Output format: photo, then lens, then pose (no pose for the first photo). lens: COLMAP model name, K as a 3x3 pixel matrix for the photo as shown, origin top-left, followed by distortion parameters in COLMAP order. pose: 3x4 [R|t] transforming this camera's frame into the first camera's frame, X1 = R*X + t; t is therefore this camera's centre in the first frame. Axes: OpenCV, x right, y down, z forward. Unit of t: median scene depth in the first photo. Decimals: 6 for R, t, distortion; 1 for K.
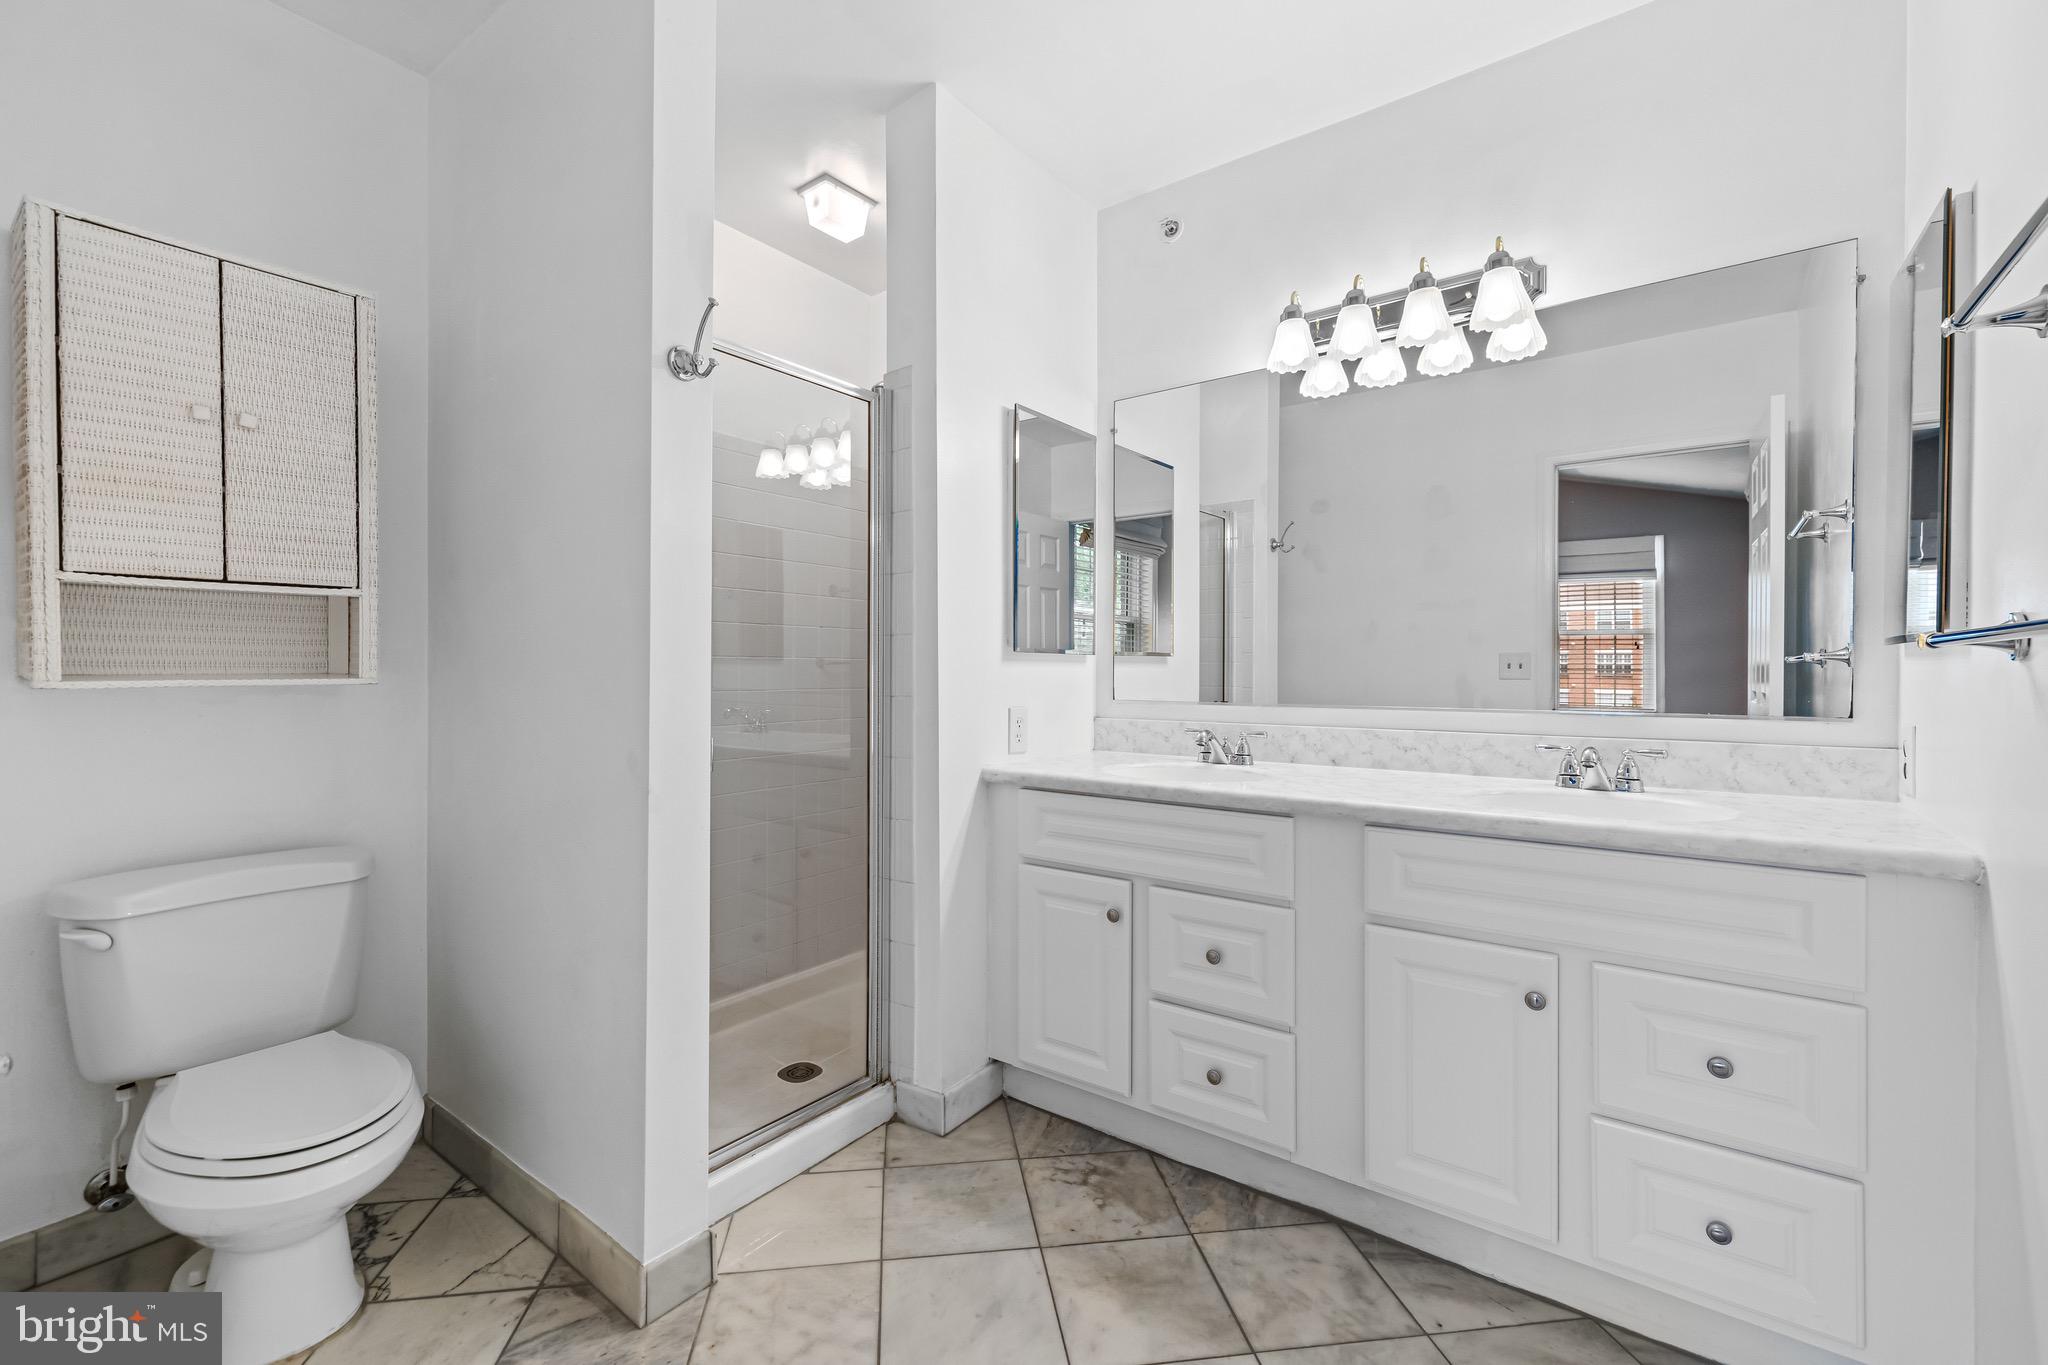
lens RADIAL K [[864.3, 0, 1019.0], [0, 864.3, 668.1], [0, 0, 1]] dist [0.000620, 0.000345]
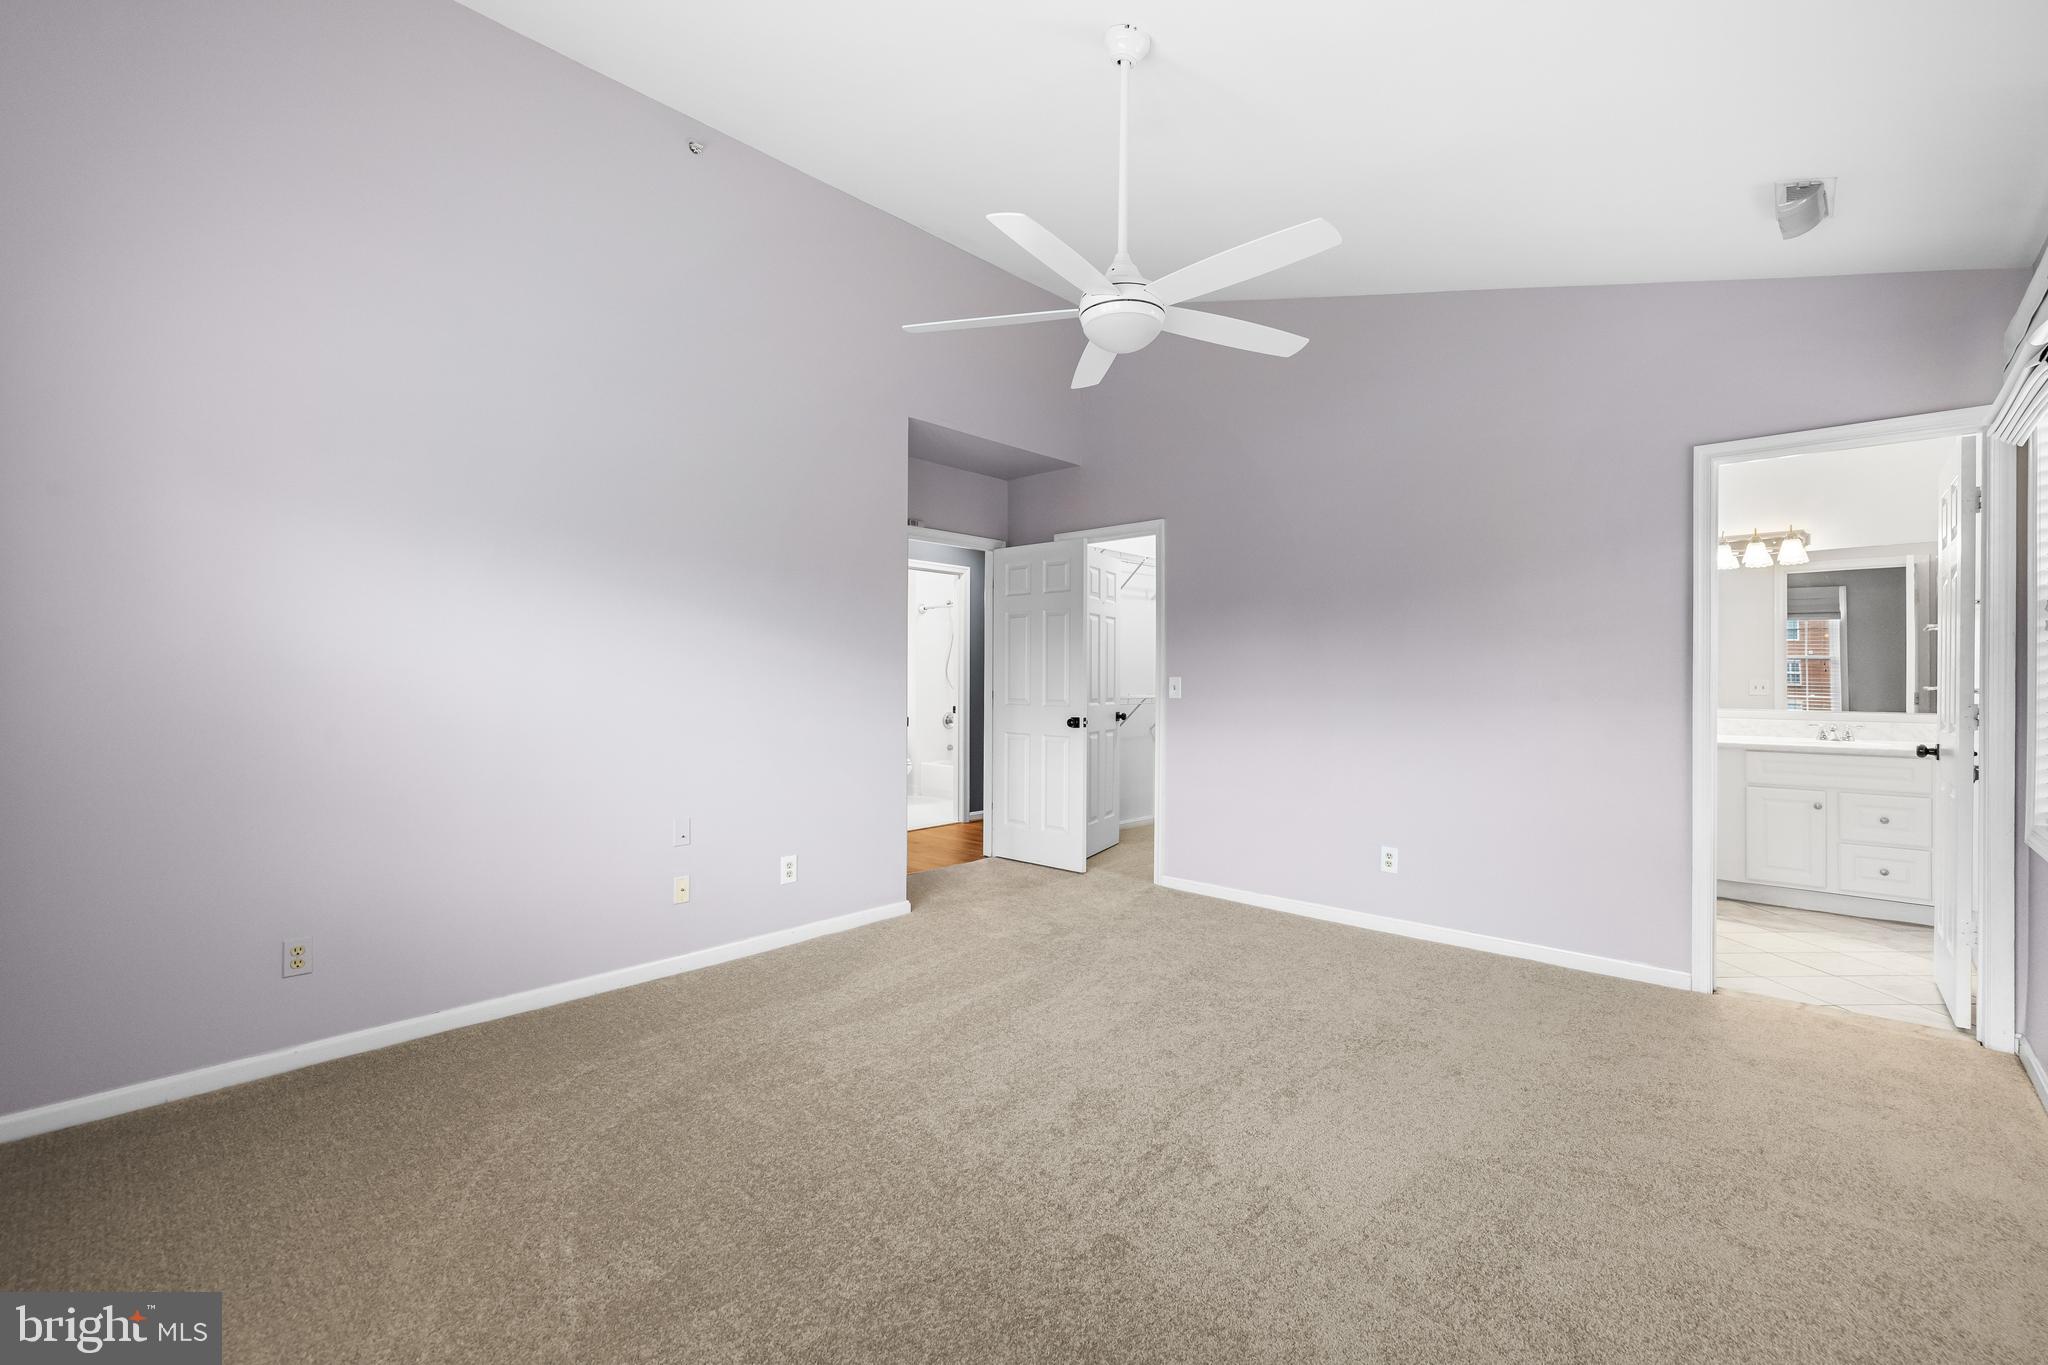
lens RADIAL K [[864.3, 0, 1019.0], [0, 864.3, 668.1], [0, 0, 1]] dist [0.000620, 0.000345]
pose [[0.993998, 0.000846, -0.109395, -1.367176], [-0.000217, 0.999983, 0.005766, -0.086549], [0.109398, -0.005708, 0.993982, -1.708310]]
